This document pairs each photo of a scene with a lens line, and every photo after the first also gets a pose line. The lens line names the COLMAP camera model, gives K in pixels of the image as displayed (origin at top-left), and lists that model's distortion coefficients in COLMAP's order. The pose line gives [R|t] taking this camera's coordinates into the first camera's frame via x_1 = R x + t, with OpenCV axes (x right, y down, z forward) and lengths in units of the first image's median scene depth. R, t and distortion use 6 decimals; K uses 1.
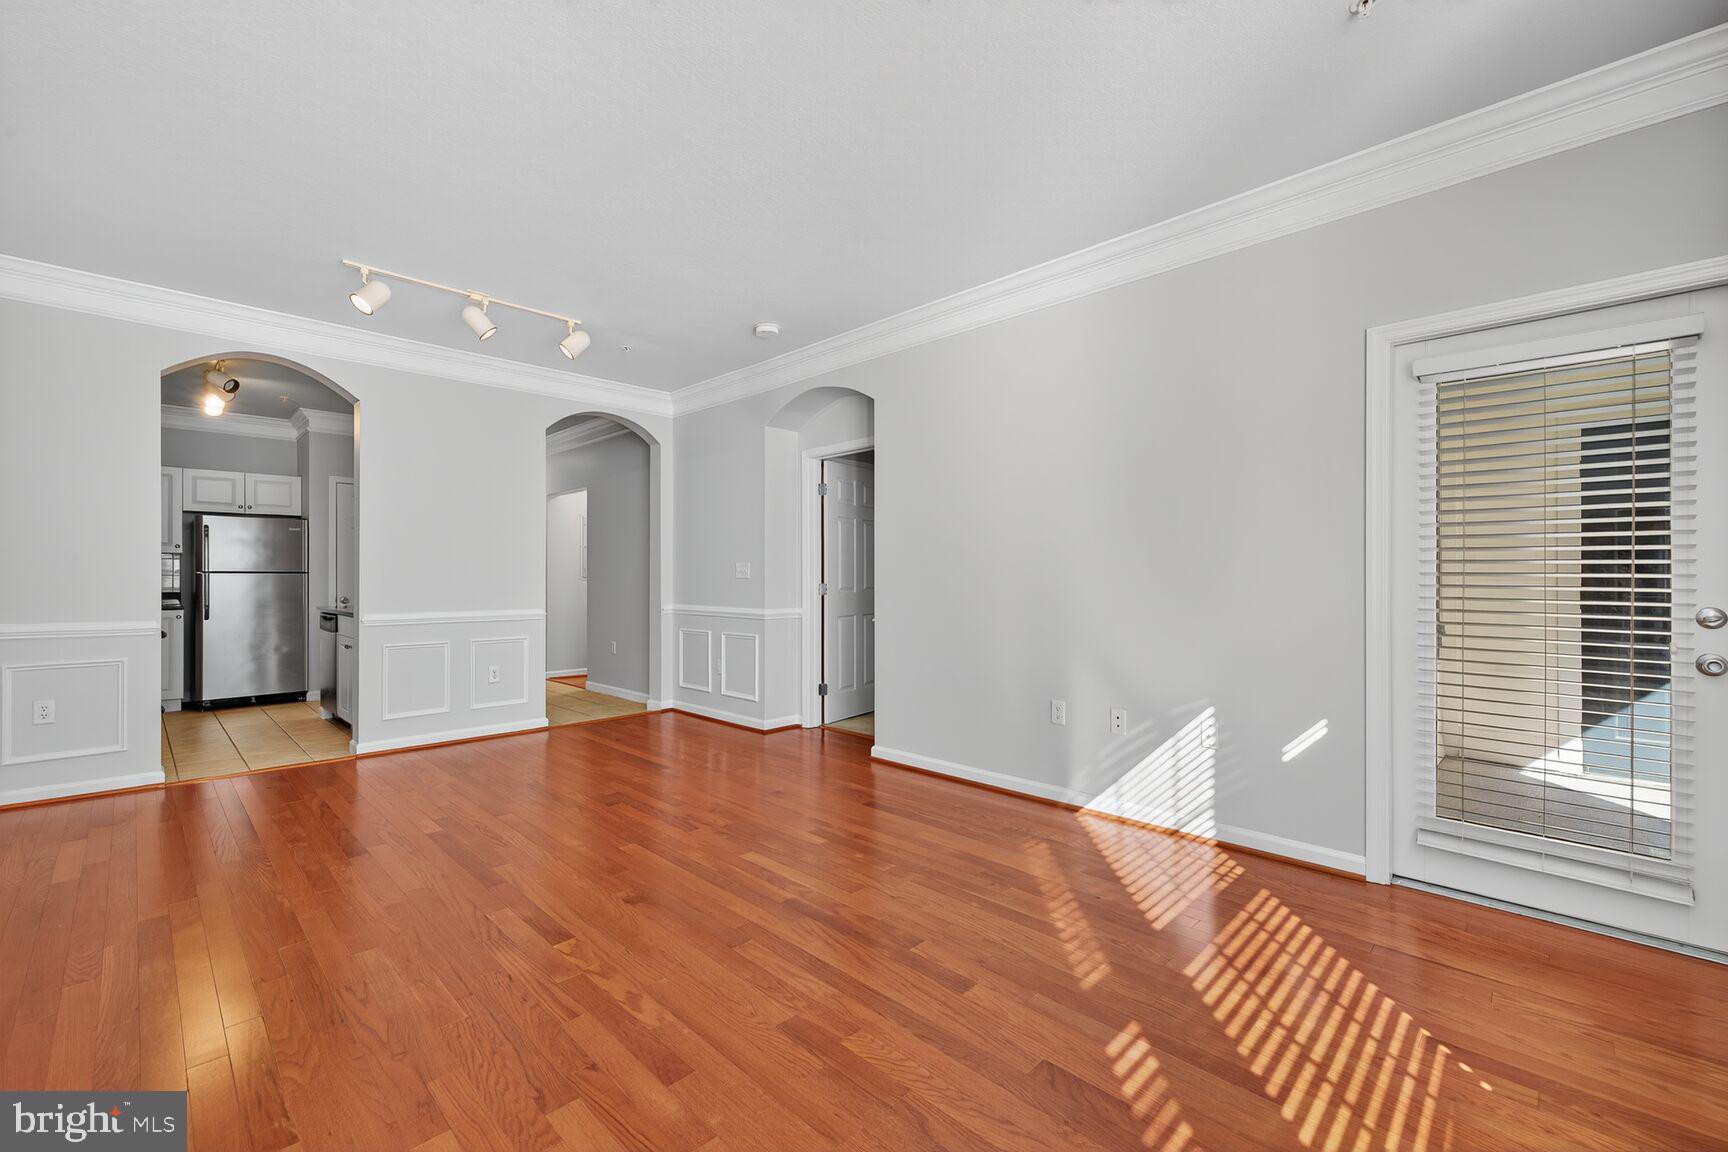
lens RADIAL K [[723.8, 0, 864.0], [0, 723.8, 576.0], [0, 0, 1]] dist [0.002515, 0.000236]
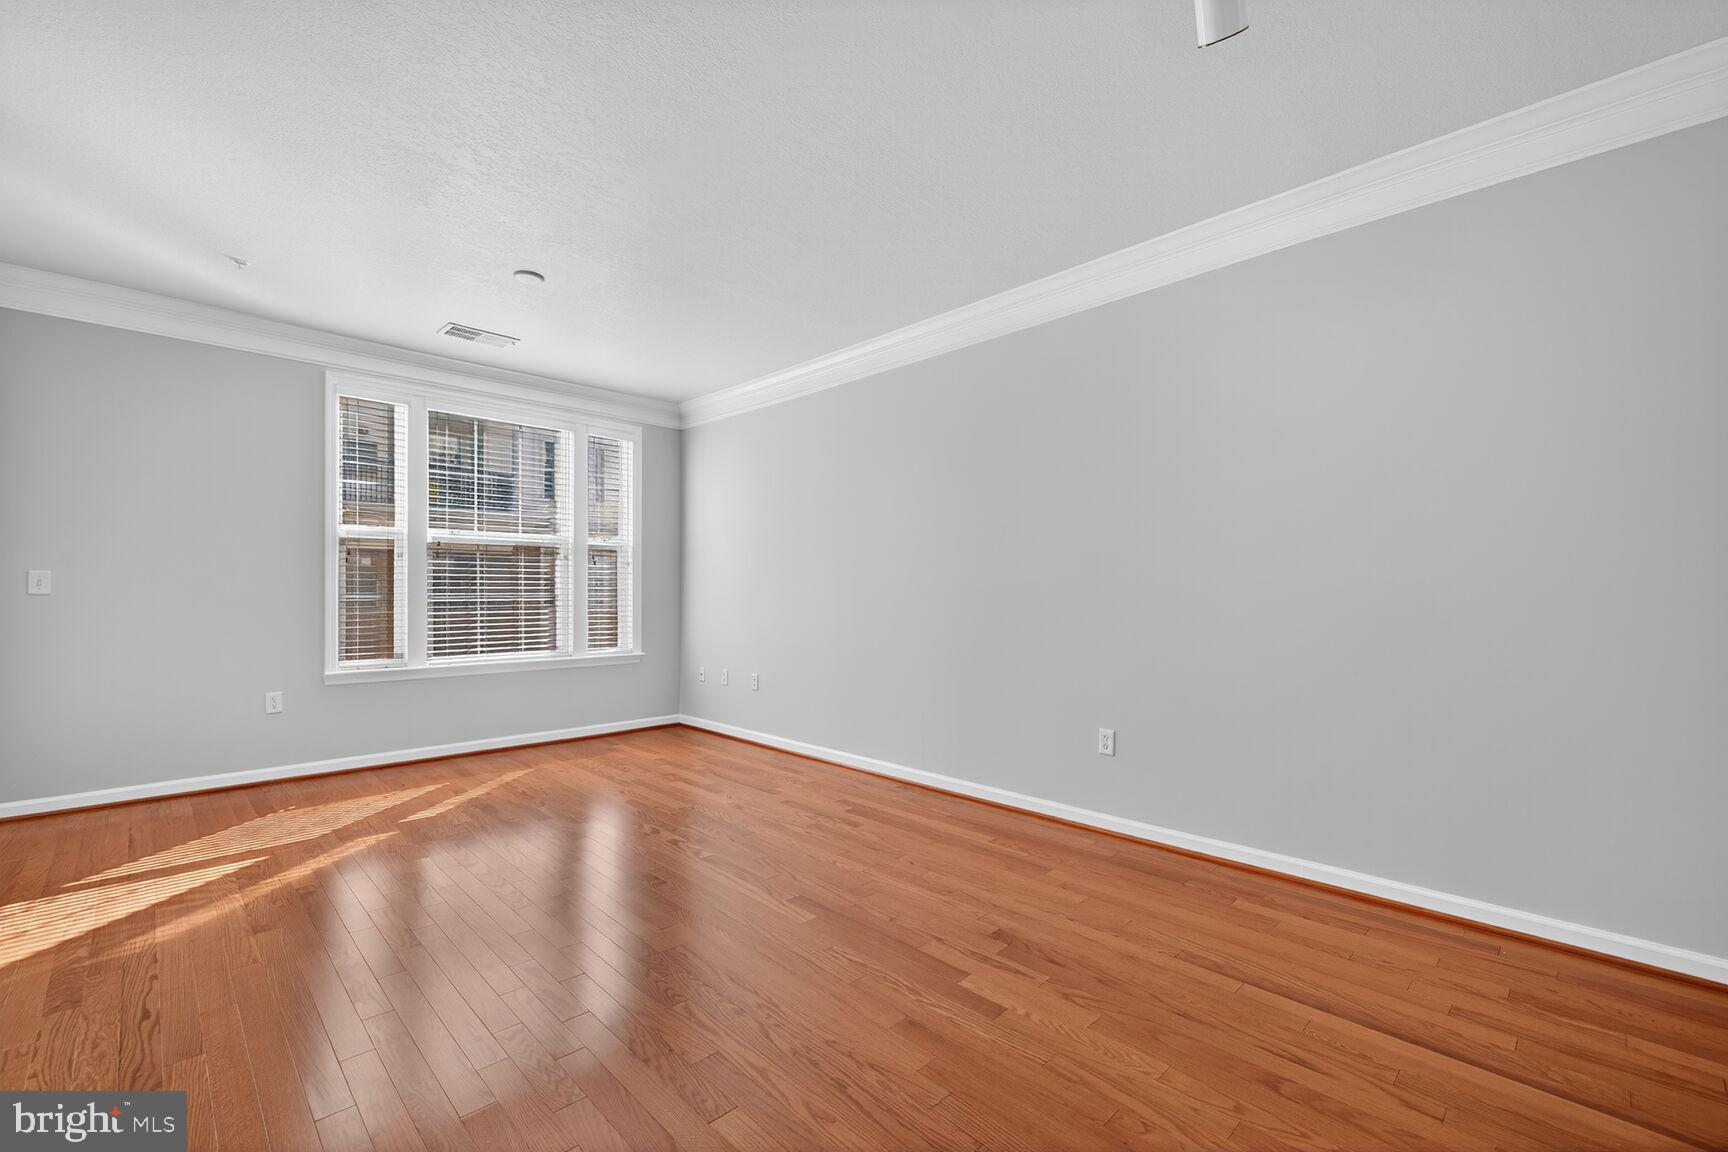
lens RADIAL K [[722.8, 0, 872.0], [0, 722.8, 596.6], [0, 0, 1]] dist [-0.001332, 0.000221]
pose [[-0.999971, -0.003286, 0.006822, -0.535915], [-0.003224, 0.999953, 0.009165, -0.001899], [-0.006851, 0.009143, -0.999935, 1.734195]]
